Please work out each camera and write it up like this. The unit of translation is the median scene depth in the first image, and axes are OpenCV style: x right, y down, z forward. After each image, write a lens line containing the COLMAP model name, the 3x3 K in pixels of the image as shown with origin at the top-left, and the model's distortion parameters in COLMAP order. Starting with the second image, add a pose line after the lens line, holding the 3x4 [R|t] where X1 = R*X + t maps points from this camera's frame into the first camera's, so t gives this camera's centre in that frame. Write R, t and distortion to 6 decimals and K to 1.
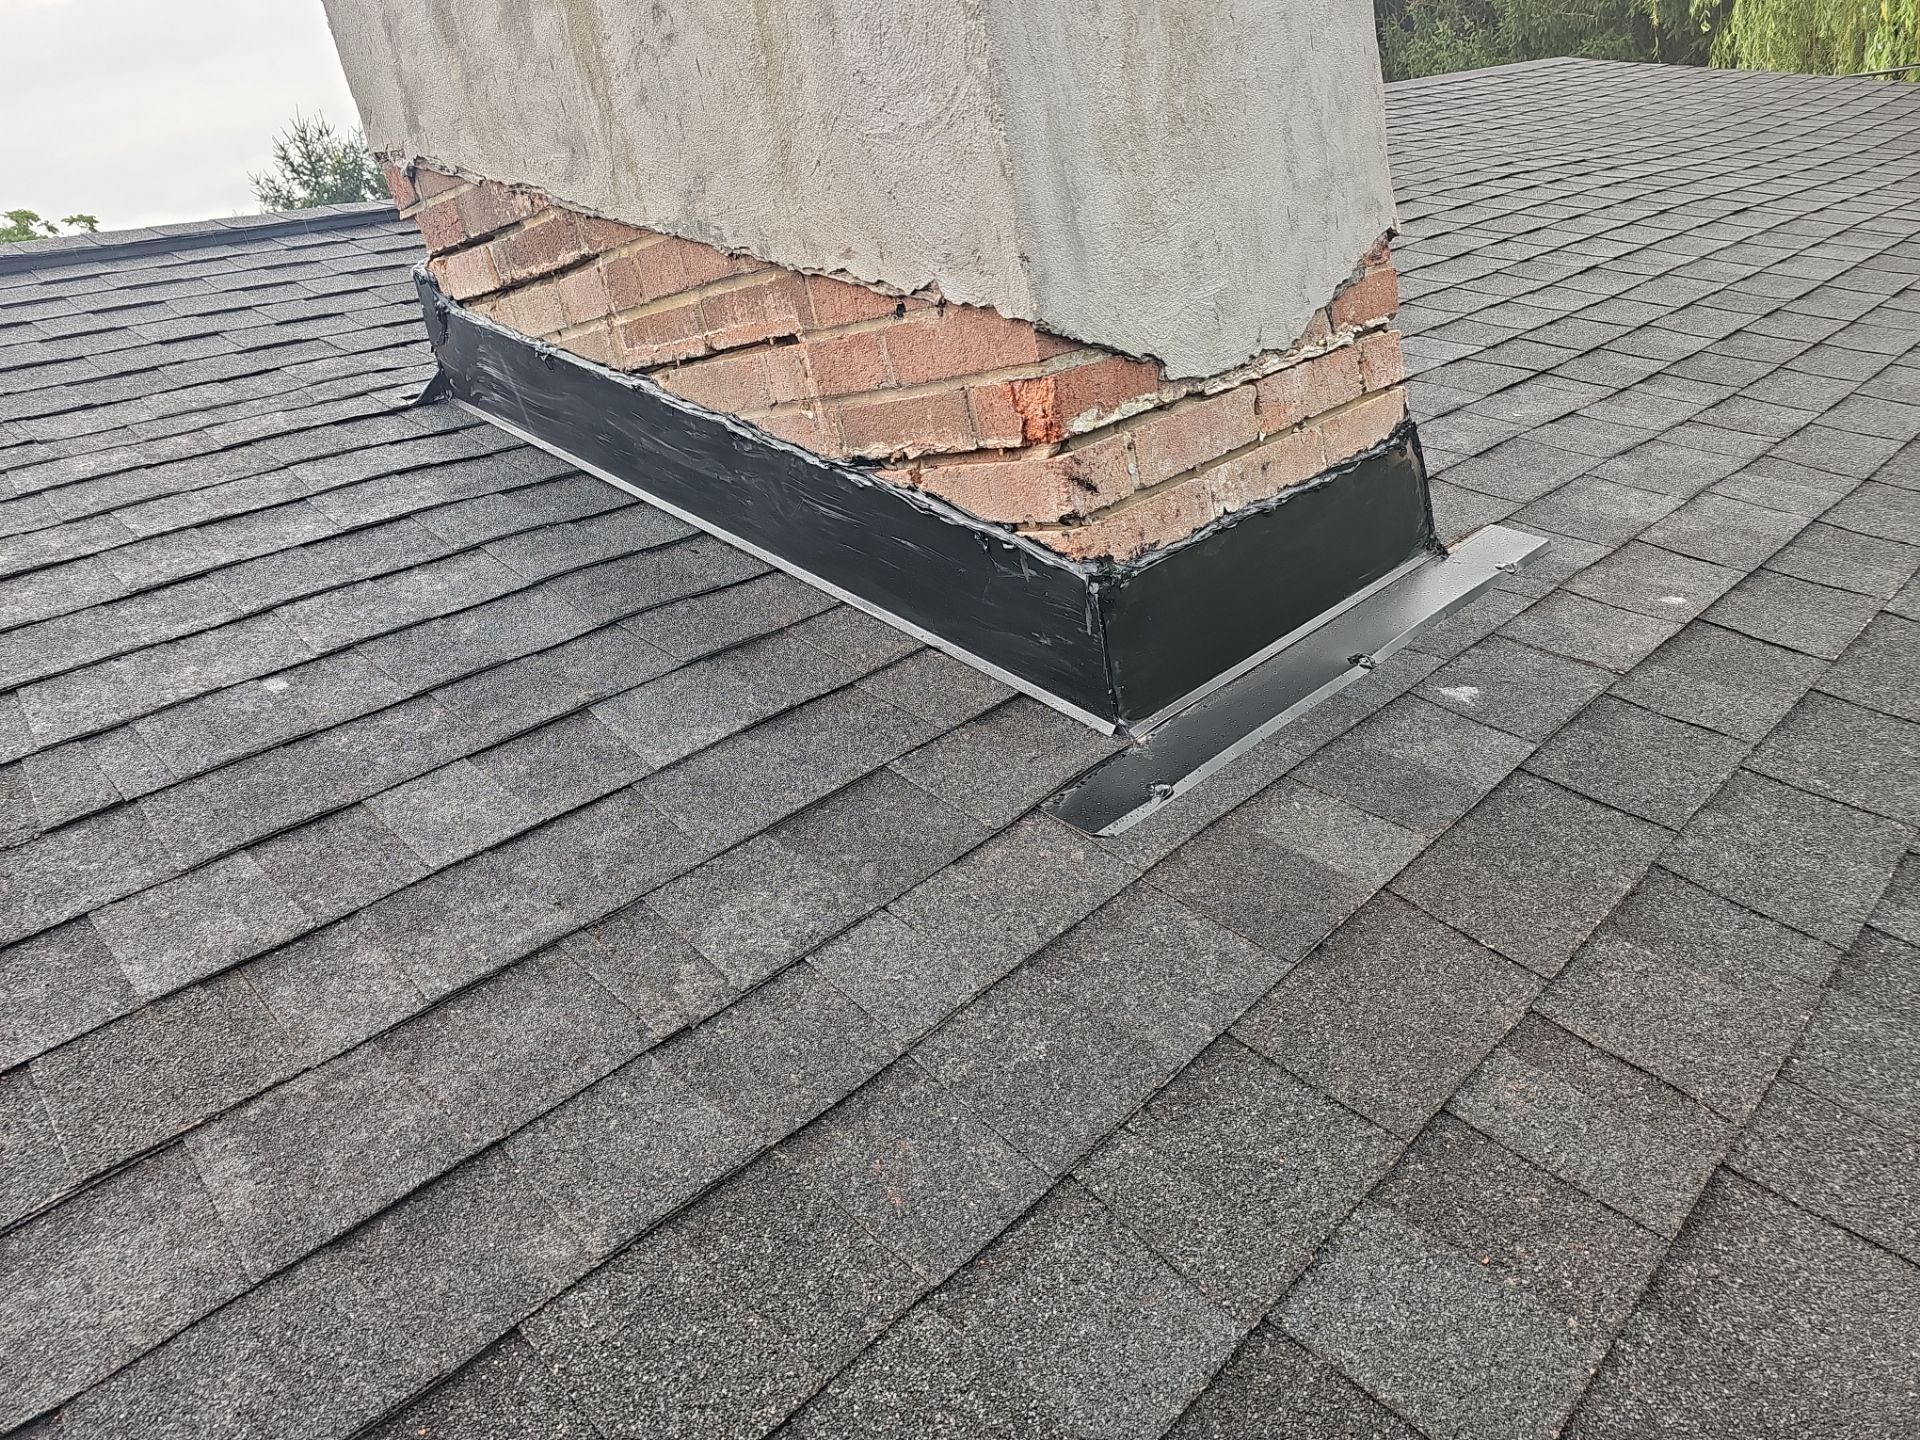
lens RADIAL K [[1258.9, 0, 959.4], [0, 1258.9, 771.7], [0, 0, 1]] dist [0.037350, -0.032535]
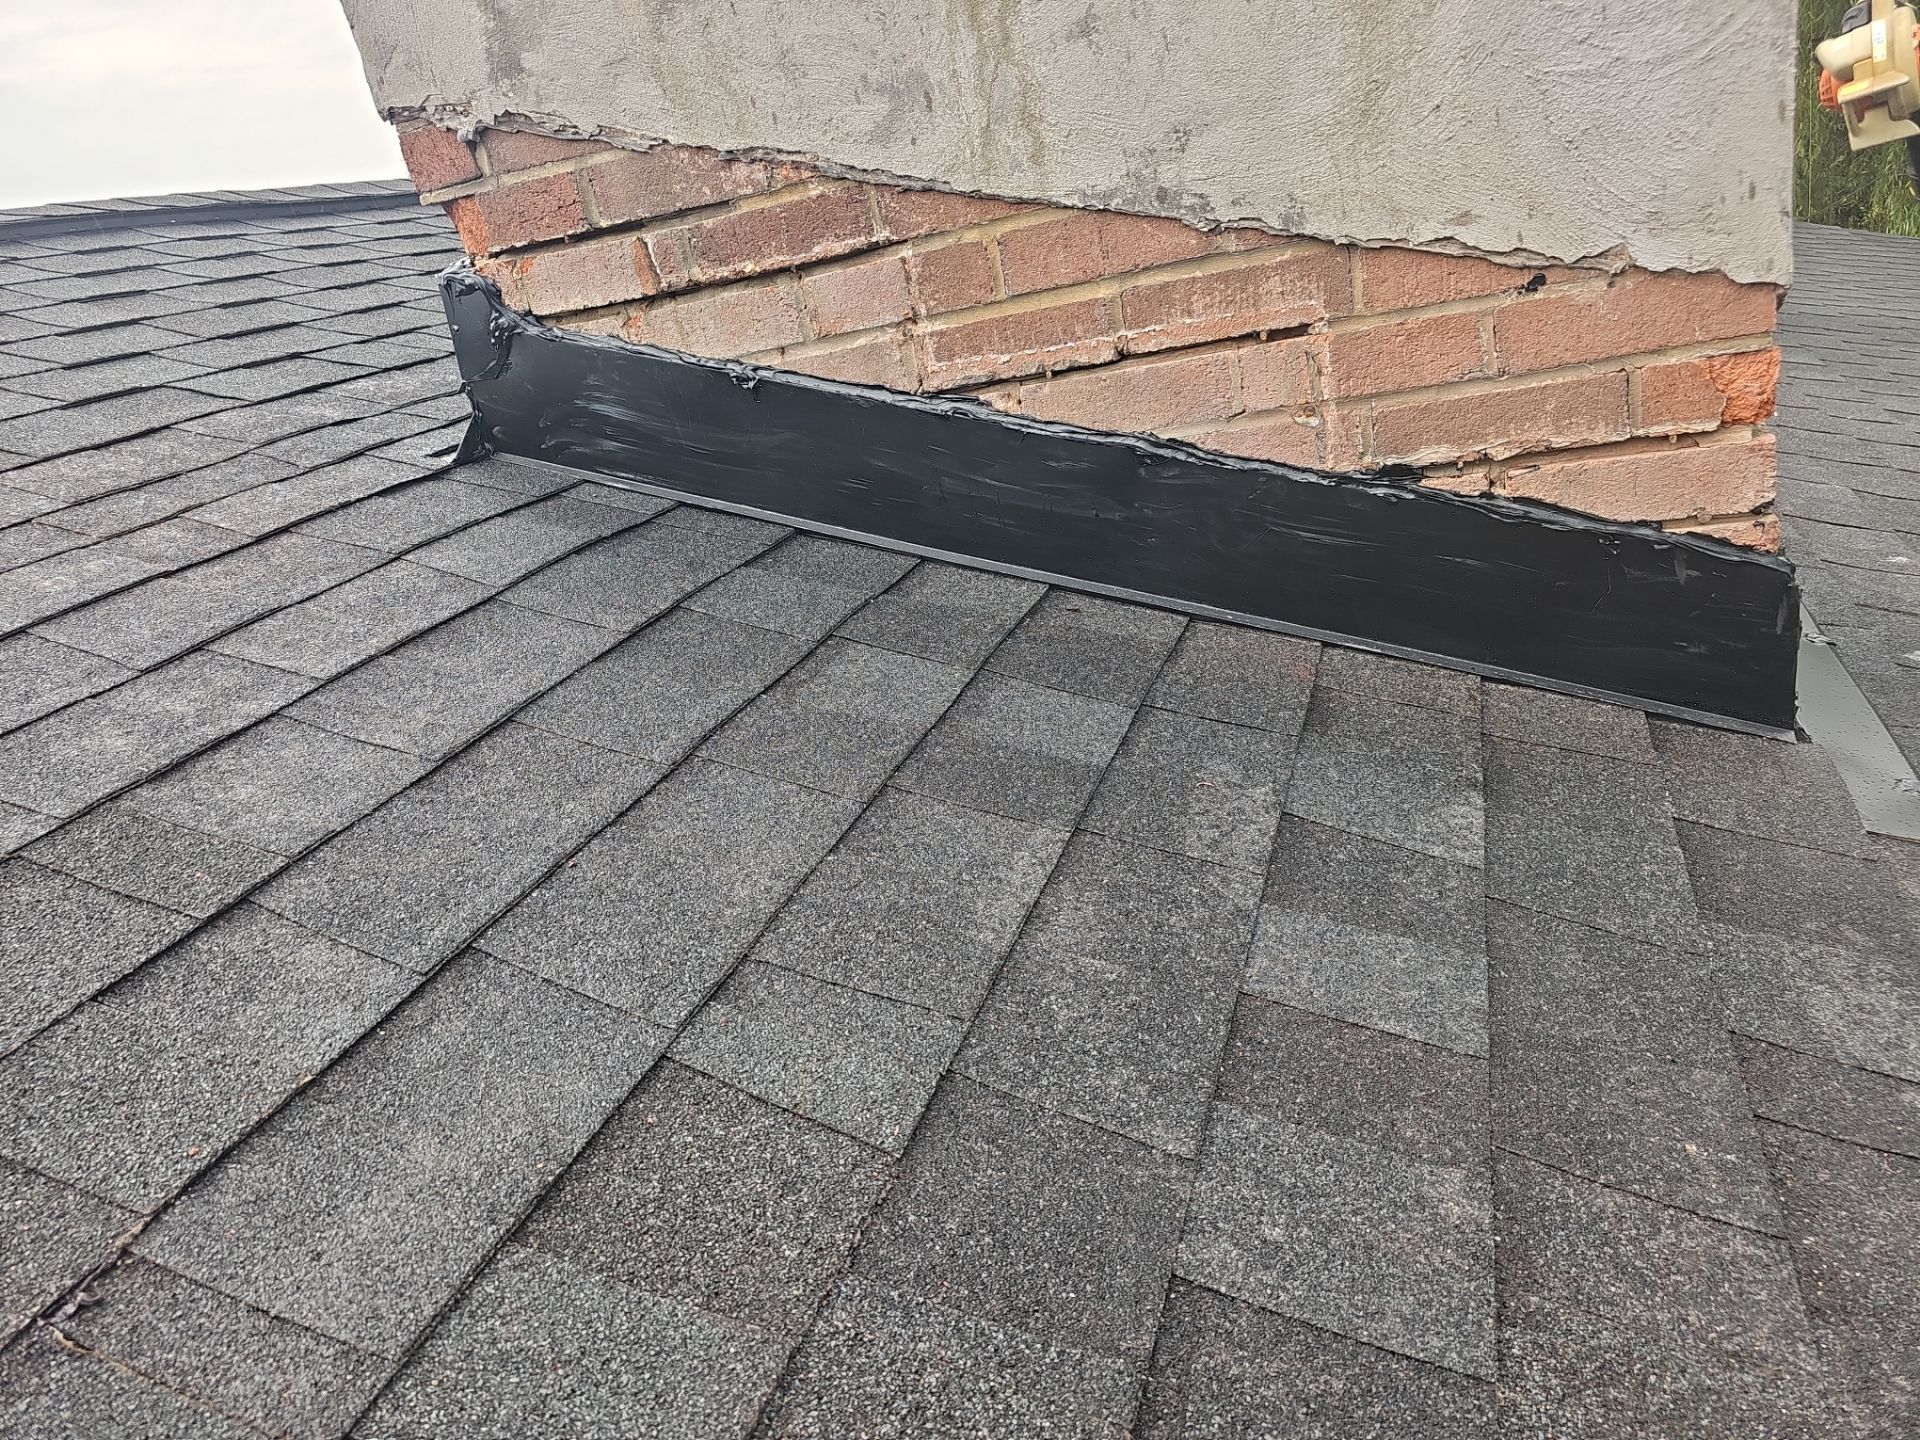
lens RADIAL K [[1258.9, 0, 959.4], [0, 1258.9, 771.7], [0, 0, 1]] dist [0.037350, -0.032535]
pose [[0.897908, -0.154843, 0.412050, -0.663619], [0.174707, 0.984562, -0.010723, -0.084577], [-0.404029, 0.081616, 0.911098, 0.340618]]
